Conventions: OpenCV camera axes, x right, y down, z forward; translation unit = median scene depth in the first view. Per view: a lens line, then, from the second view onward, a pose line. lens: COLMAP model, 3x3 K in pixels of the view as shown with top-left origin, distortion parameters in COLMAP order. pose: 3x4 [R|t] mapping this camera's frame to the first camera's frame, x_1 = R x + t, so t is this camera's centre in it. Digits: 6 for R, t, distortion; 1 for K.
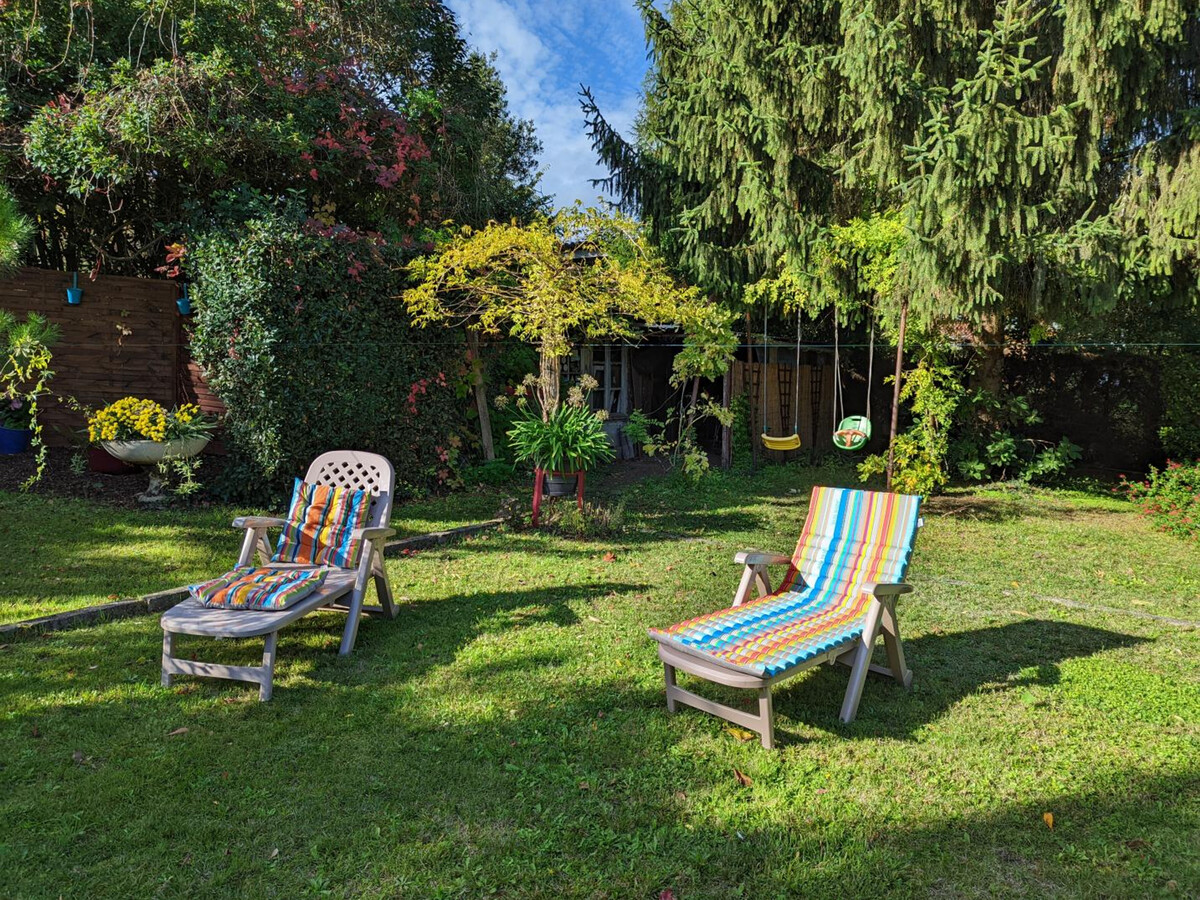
lens RADIAL K [[836.8, 0, 600.0], [0, 836.8, 450.0], [0, 0, 1]] dist [0.058773, -0.004316]
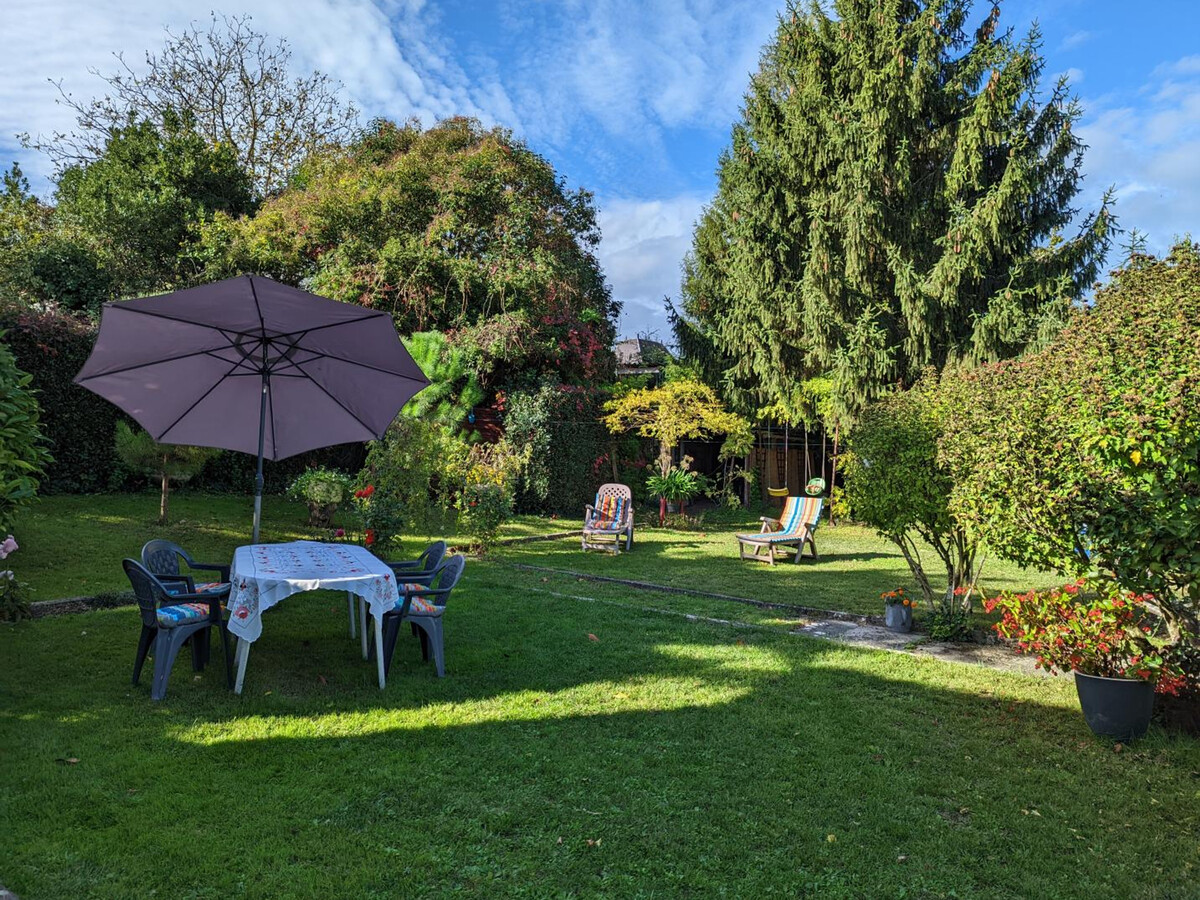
lens RADIAL K [[836.8, 0, 600.0], [0, 836.8, 450.0], [0, 0, 1]] dist [0.058773, -0.004316]
pose [[0.999948, 0.009943, -0.002284, -0.196825], [-0.010110, 0.995776, -0.091253, 0.080527], [0.001367, 0.091272, 0.995825, -0.968624]]
